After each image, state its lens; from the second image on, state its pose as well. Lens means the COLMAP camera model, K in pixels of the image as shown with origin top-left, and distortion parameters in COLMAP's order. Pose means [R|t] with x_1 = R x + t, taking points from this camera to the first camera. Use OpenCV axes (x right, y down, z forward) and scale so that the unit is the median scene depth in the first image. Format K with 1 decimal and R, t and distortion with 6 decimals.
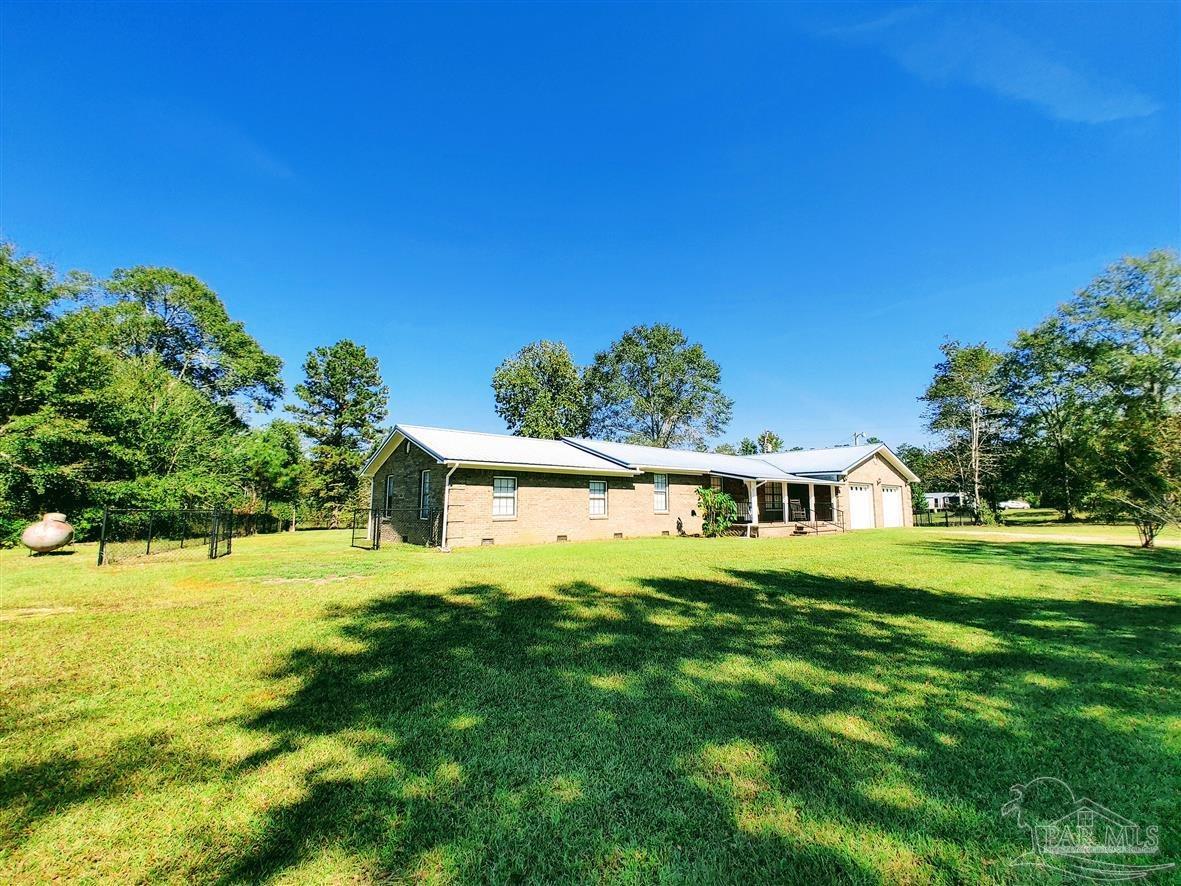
lens RADIAL K [[507.3, 0, 598.7], [0, 507.3, 443.8], [0, 0, 1]] dist [0.004090, 0.000633]
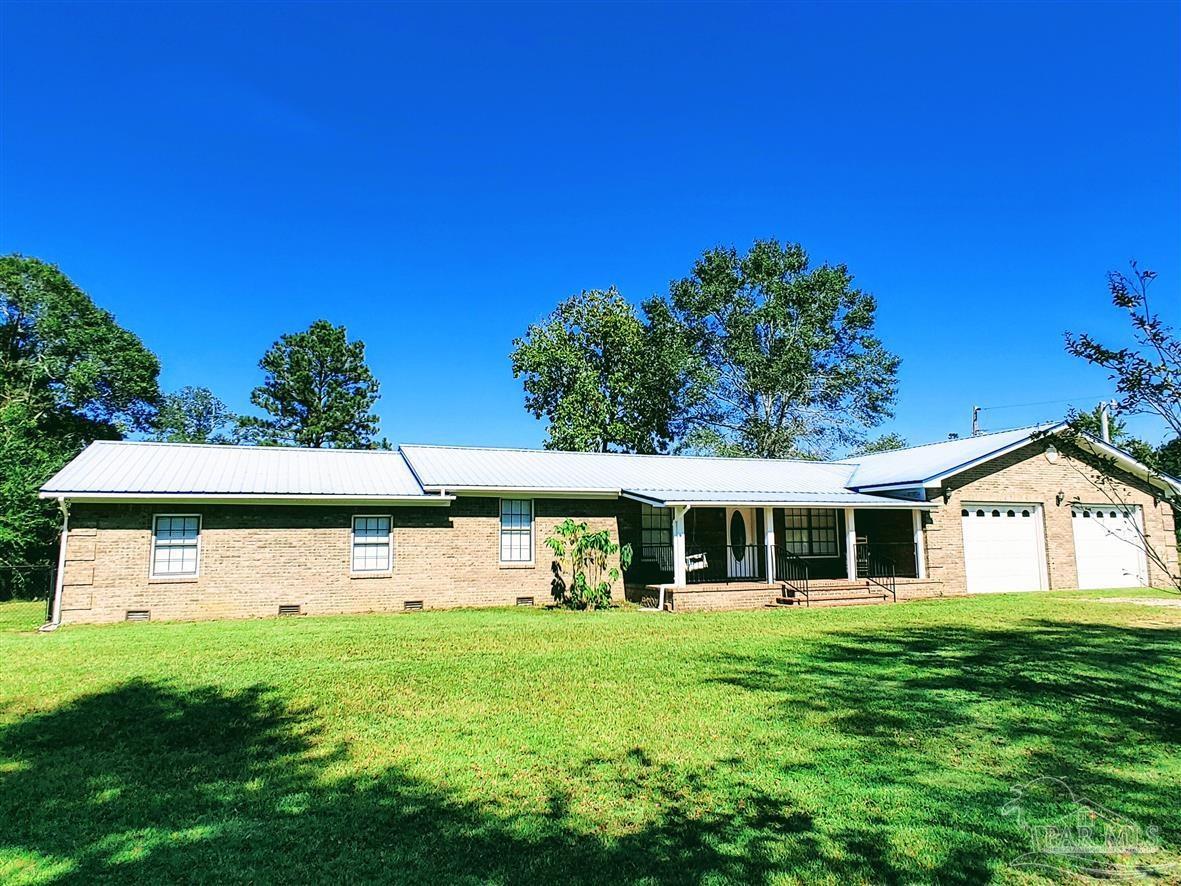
lens RADIAL K [[786.4, 0, 602.3], [0, 786.4, 440.7], [0, 0, 1]] dist [-0.001189, 0.001196]
pose [[0.950442, -0.054315, -0.306122, 0.434565], [0.050510, 0.998516, -0.020345, 0.013202], [0.306773, 0.003874, 0.951775, 0.145759]]
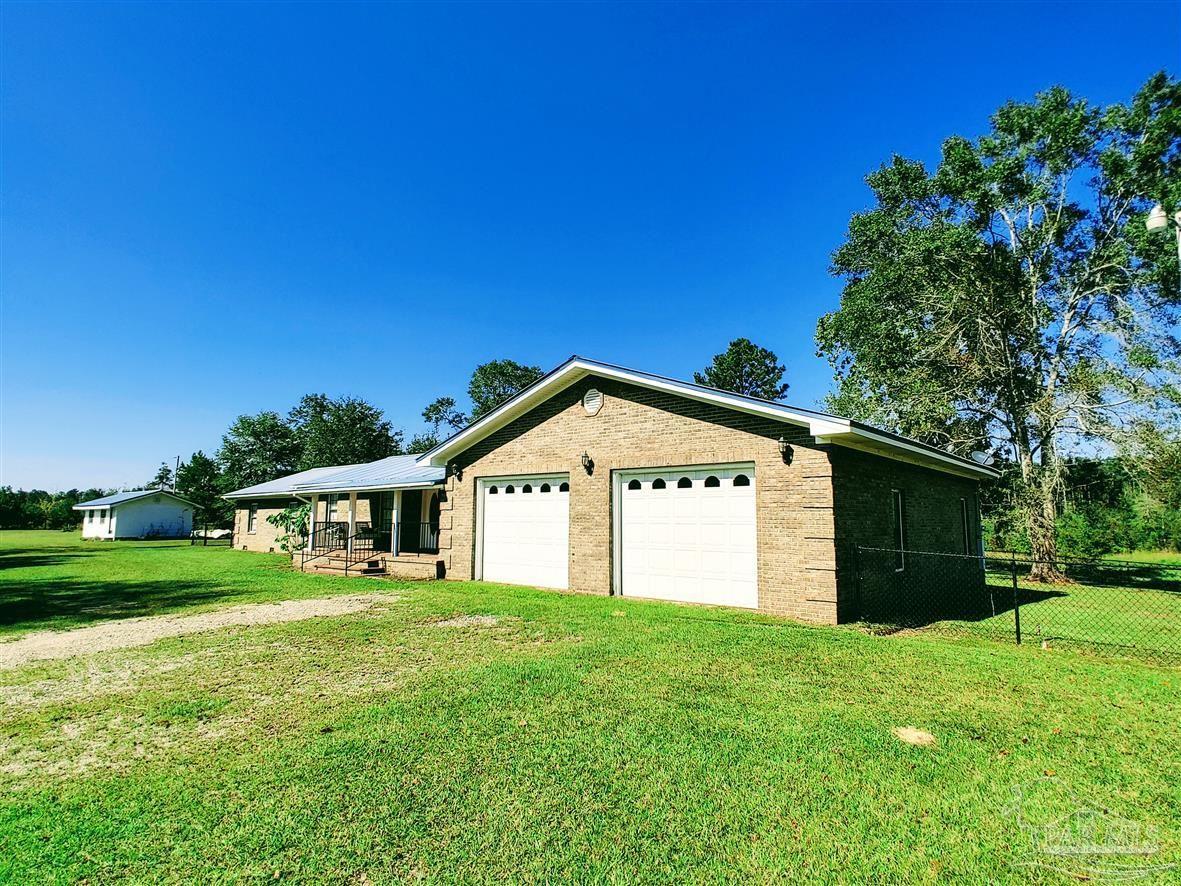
lens RADIAL K [[650.1, 0, 594.3], [0, 650.1, 441.4], [0, 0, 1]] dist [-0.001368, -0.000417]
pose [[0.154429, -0.113478, -0.981465, 1.202769], [0.123134, 0.987848, -0.094841, 0.123371], [0.980301, -0.106205, 0.166525, 1.114695]]
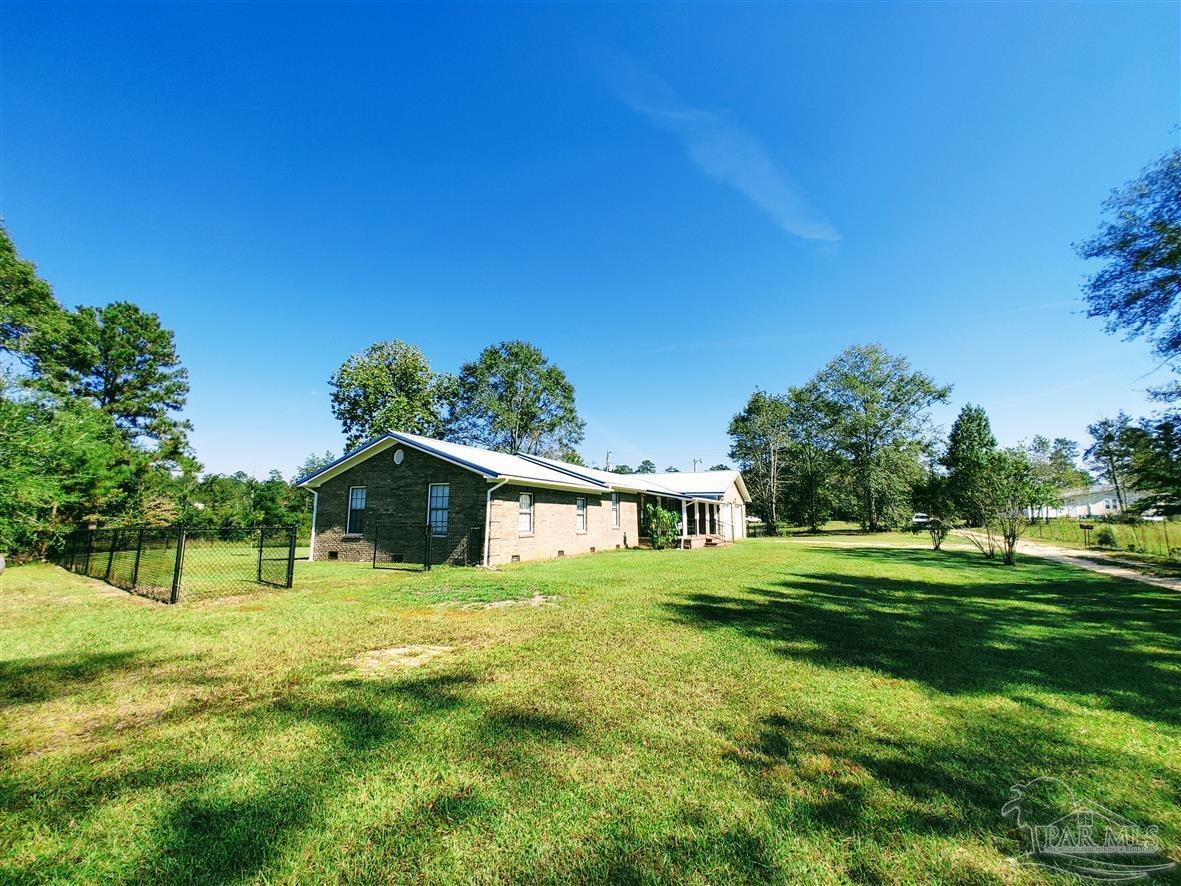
lens RADIAL K [[507.3, 0, 591.5], [0, 507.3, 442.3], [0, 0, 1]] dist [0.004090, 0.000633]
pose [[0.911044, 0.064675, 0.407204, -0.326766], [-0.053313, 0.997808, -0.039201, -0.001336], [-0.408847, 0.014004, 0.912495, 0.021601]]
